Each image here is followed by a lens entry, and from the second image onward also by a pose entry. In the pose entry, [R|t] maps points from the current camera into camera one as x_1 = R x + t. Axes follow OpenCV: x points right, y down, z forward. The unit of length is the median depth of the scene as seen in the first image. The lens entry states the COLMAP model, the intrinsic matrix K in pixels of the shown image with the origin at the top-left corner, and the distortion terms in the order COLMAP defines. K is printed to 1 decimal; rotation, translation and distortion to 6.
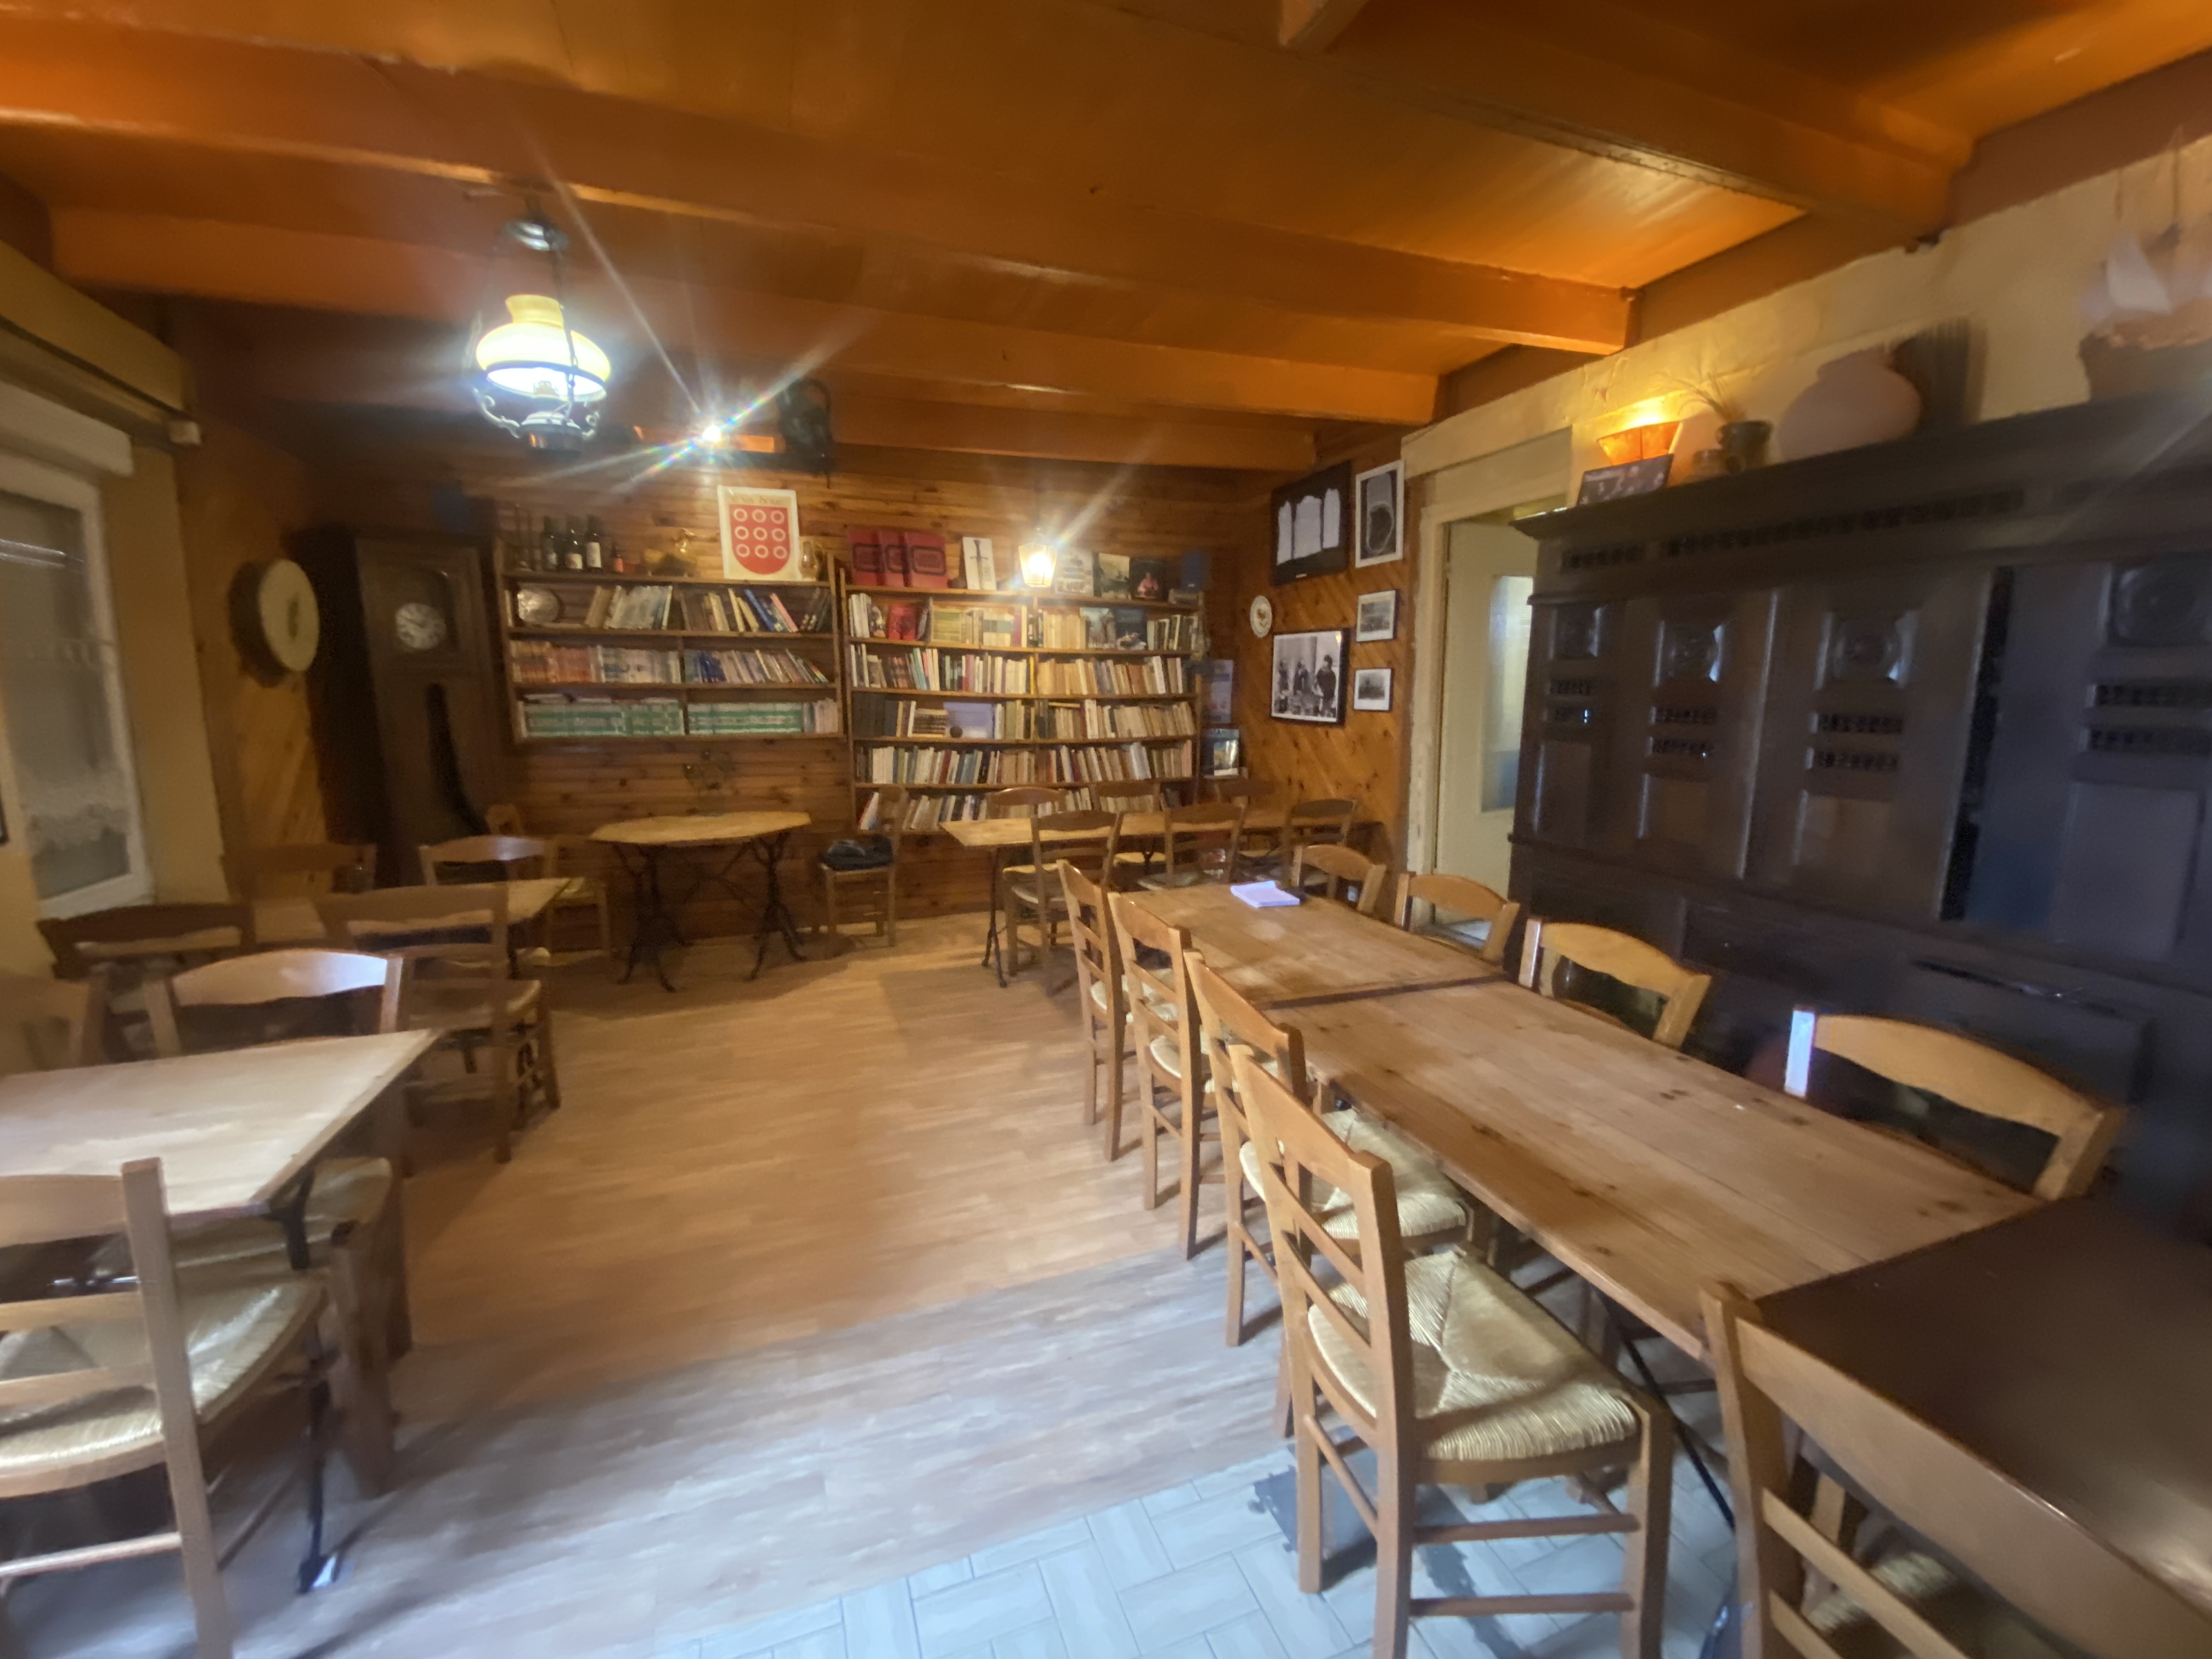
lens RADIAL K [[936.6, 0, 1170.9], [0, 936.6, 871.5], [0, 0, 1]] dist [-0.000870, -0.010491]
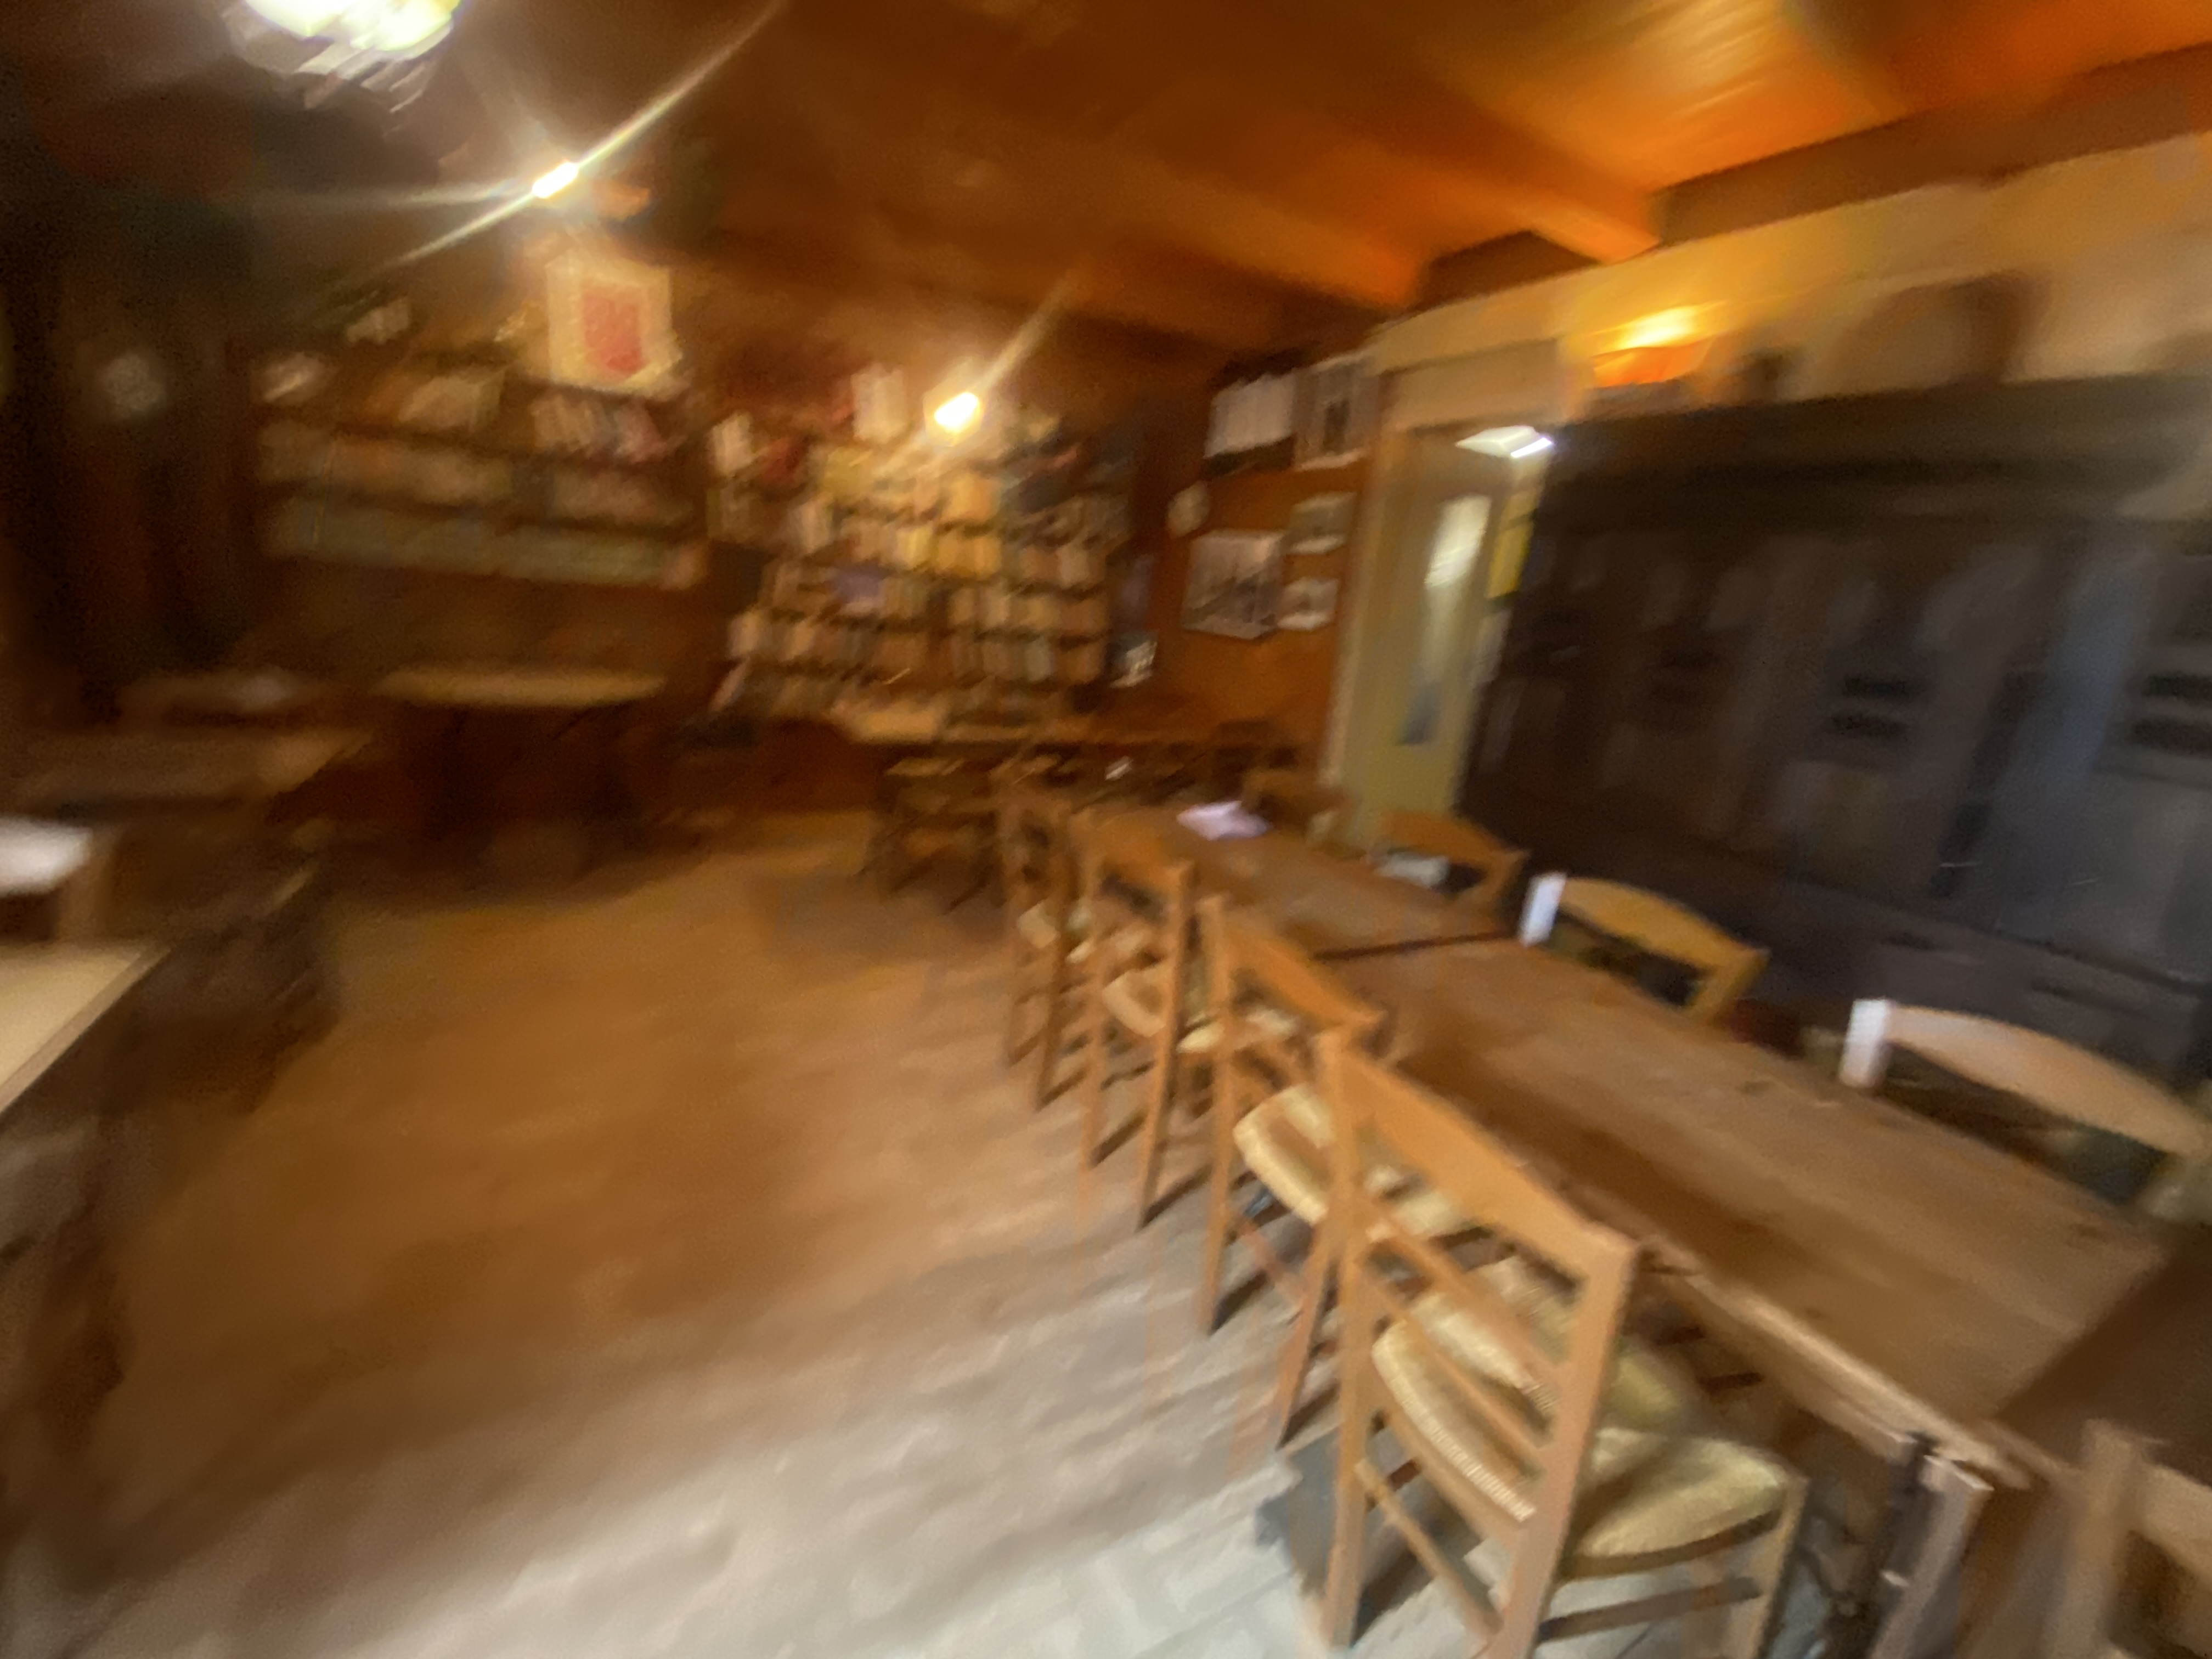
lens RADIAL K [[936.6, 0, 1170.9], [0, 936.6, 871.5], [0, 0, 1]] dist [-0.000870, -0.010491]
pose [[0.984672, 0.061172, 0.163335, -0.086935], [-0.076389, 0.993137, 0.088562, -0.001992], [-0.156797, -0.099681, 0.982588, 0.117625]]
